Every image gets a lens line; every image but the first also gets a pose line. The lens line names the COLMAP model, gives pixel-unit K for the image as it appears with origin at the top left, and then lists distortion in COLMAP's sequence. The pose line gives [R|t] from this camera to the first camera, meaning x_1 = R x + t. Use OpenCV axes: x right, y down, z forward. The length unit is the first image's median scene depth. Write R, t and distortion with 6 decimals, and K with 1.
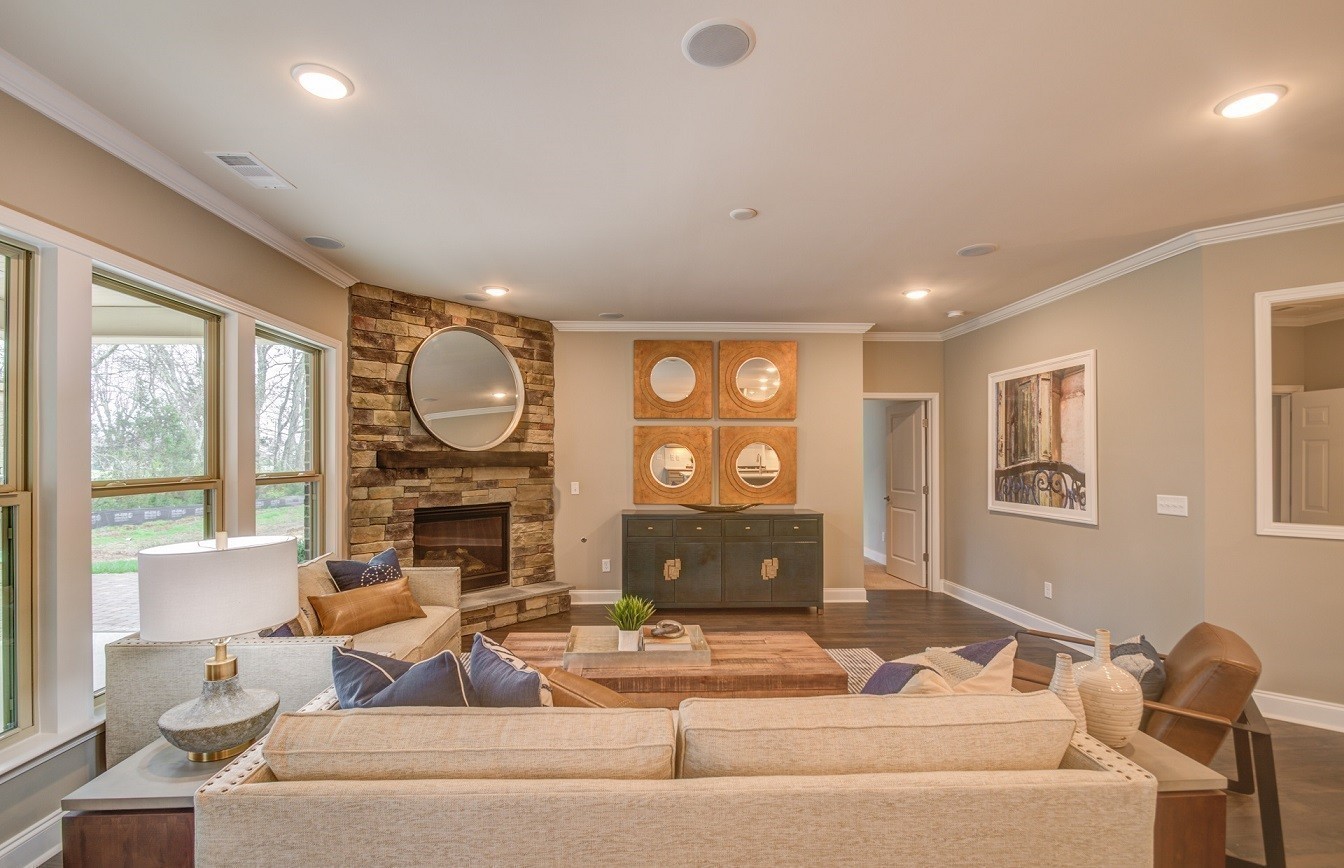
lens RADIAL K [[593.1, 0, 650.3], [0, 593.1, 452.3], [0, 0, 1]] dist [0.001140, -0.001171]
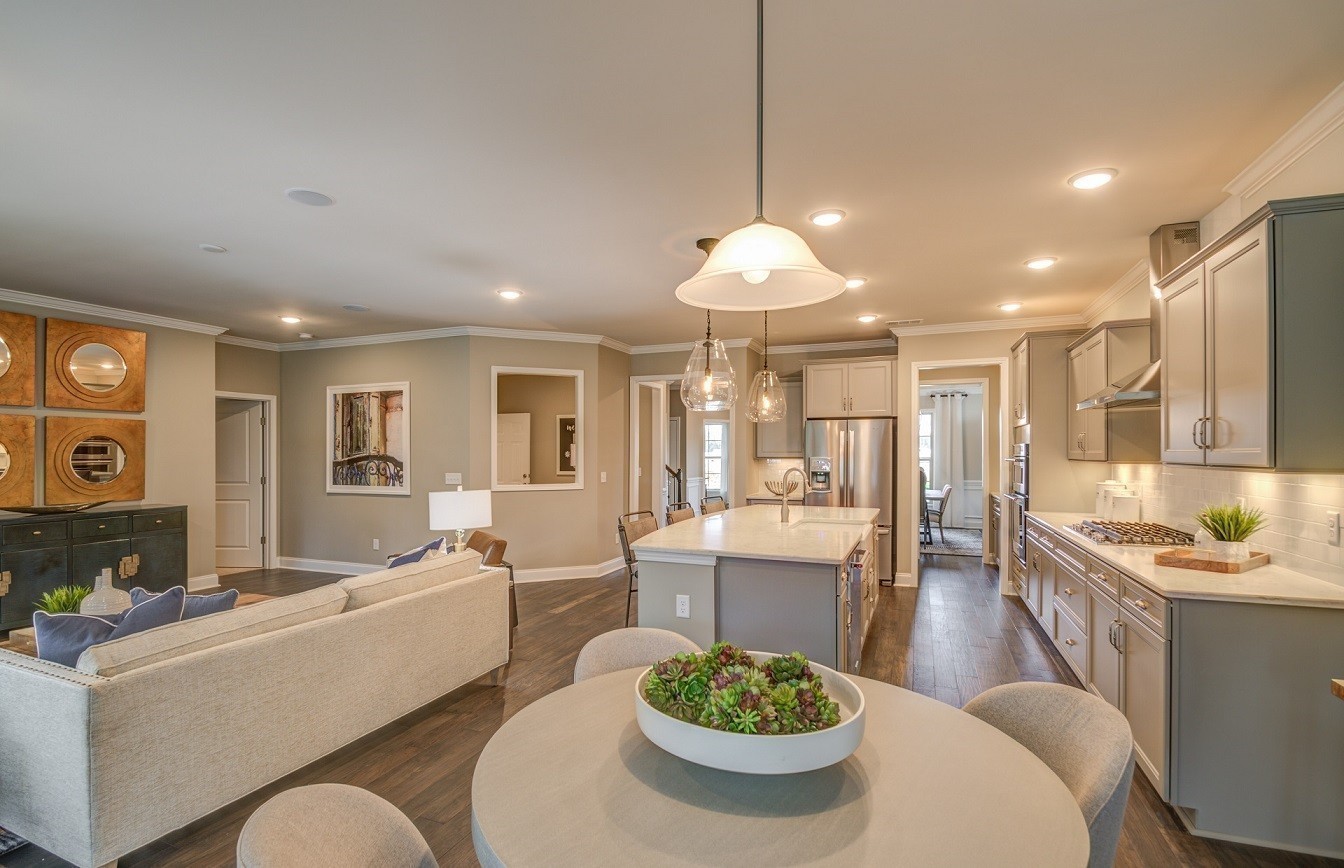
lens RADIAL K [[593.1, 0, 672.9], [0, 593.1, 444.4], [0, 0, 1]] dist [0.001140, -0.001171]
pose [[0.382053, 0.010987, 0.924075, -0.350852], [-0.007310, 0.999934, -0.008867, -0.000963], [-0.924112, -0.003368, 0.382108, -0.189664]]
